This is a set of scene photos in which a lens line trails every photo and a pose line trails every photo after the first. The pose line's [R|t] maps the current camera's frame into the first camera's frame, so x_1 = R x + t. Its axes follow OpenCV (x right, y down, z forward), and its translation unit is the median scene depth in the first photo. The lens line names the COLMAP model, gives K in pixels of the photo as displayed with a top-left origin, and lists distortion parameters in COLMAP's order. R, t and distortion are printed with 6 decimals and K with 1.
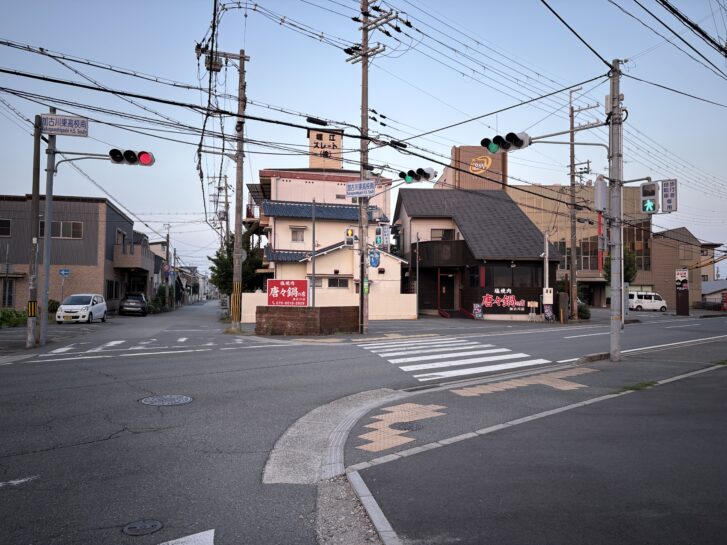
lens RADIAL K [[542.9, 0, 363.5], [0, 542.9, 272.5], [0, 0, 1]] dist [0.029686, -0.000831]
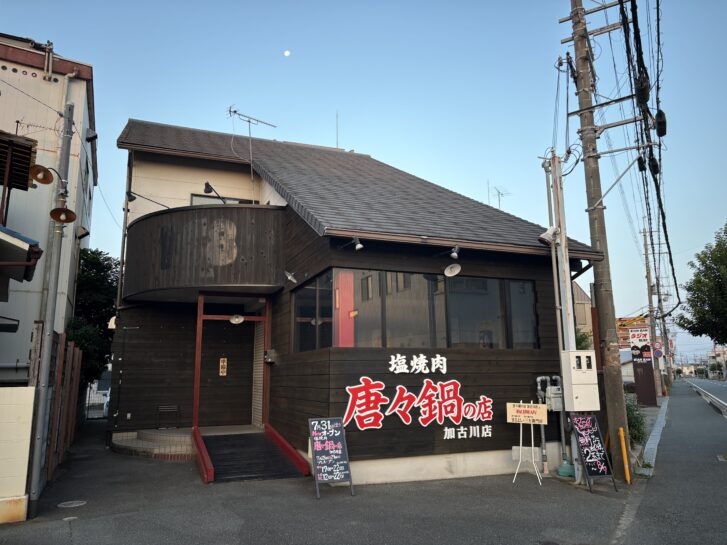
lens RADIAL K [[542.9, 0, 363.5], [0, 542.9, 272.5], [0, 0, 1]] dist [0.029686, -0.000831]
pose [[0.953354, 0.036007, 0.299699, 0.148902], [0.008587, 0.989223, -0.146164, 0.028093], [-0.301732, 0.141919, 0.942771, 0.750657]]
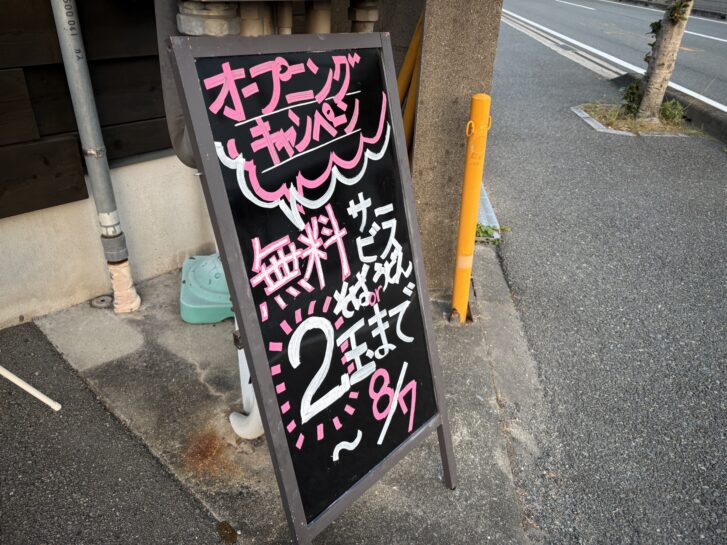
lens RADIAL K [[542.9, 0, 363.5], [0, 542.9, 272.5], [0, 0, 1]] dist [0.029686, -0.000831]
pose [[0.730668, -0.328169, 0.598690, 0.310452], [-0.049269, 0.849270, 0.525655, 0.053466], [-0.680953, -0.413576, 0.604366, 0.949573]]
